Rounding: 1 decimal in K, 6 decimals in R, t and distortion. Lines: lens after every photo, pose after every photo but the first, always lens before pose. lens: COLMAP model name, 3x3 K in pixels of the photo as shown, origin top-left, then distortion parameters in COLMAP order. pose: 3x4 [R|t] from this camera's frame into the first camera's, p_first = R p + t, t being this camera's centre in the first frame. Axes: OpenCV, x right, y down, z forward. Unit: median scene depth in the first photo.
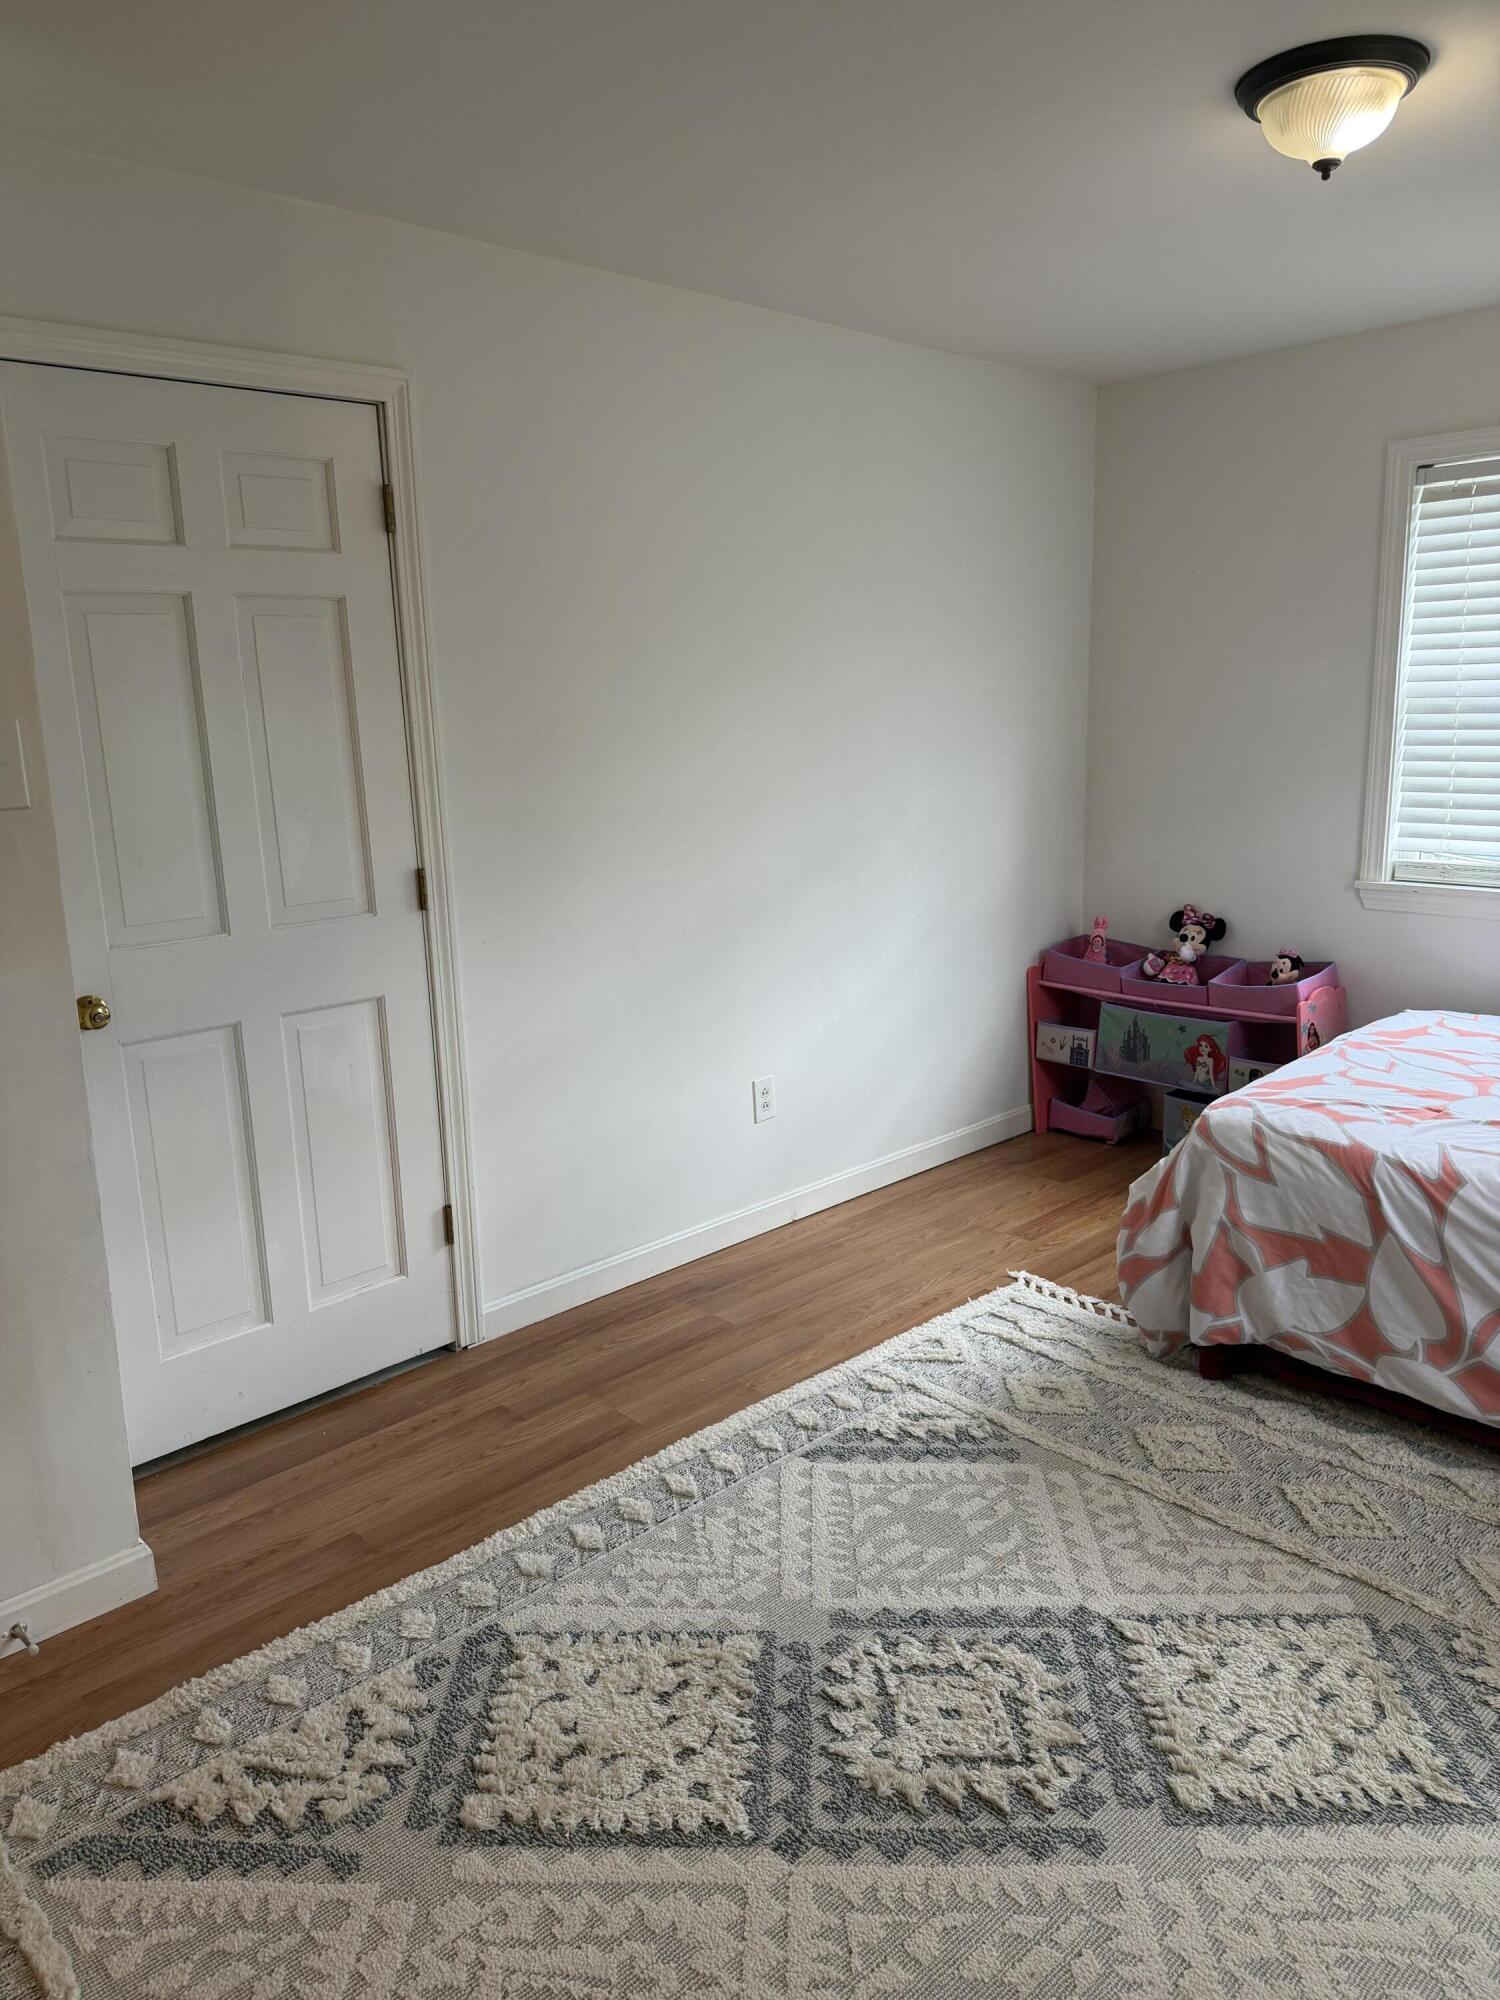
lens RADIAL K [[1446.7, 0, 748.4], [0, 1446.7, 975.8], [0, 0, 1]] dist [0.099248, -0.107747]
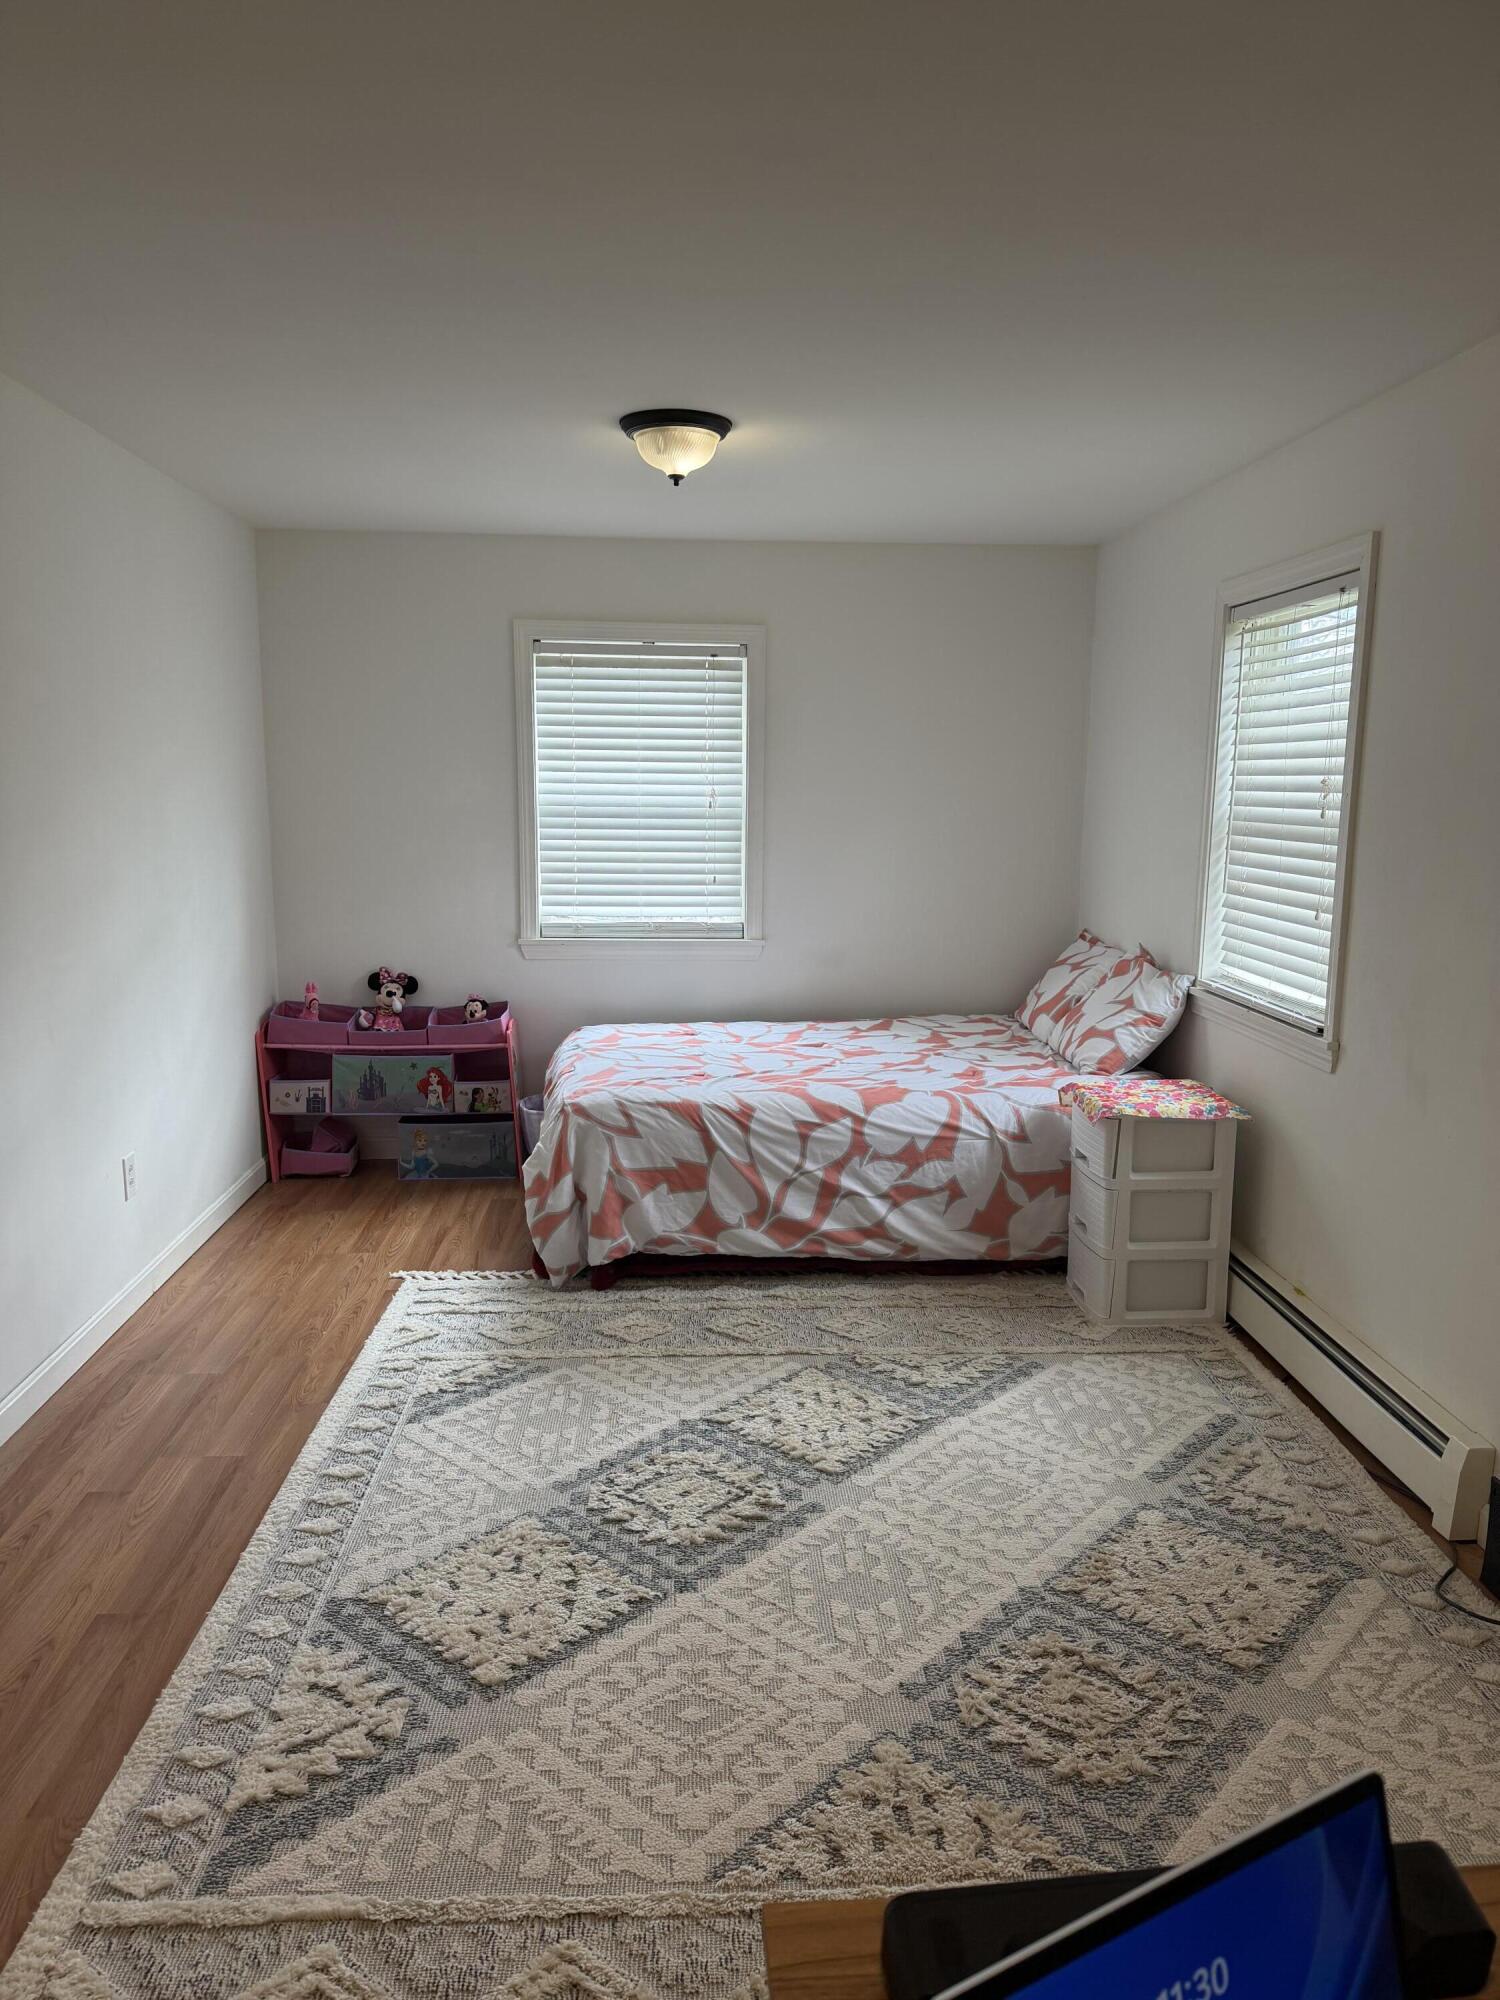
lens RADIAL K [[1446.7, 0, 748.4], [0, 1446.7, 975.8], [0, 0, 1]] dist [0.099248, -0.107747]
pose [[0.642142, -0.072252, 0.763173, -0.662863], [0.122341, 0.992447, -0.008981, 0.009729], [-0.756761, 0.099135, 0.646131, -0.023877]]
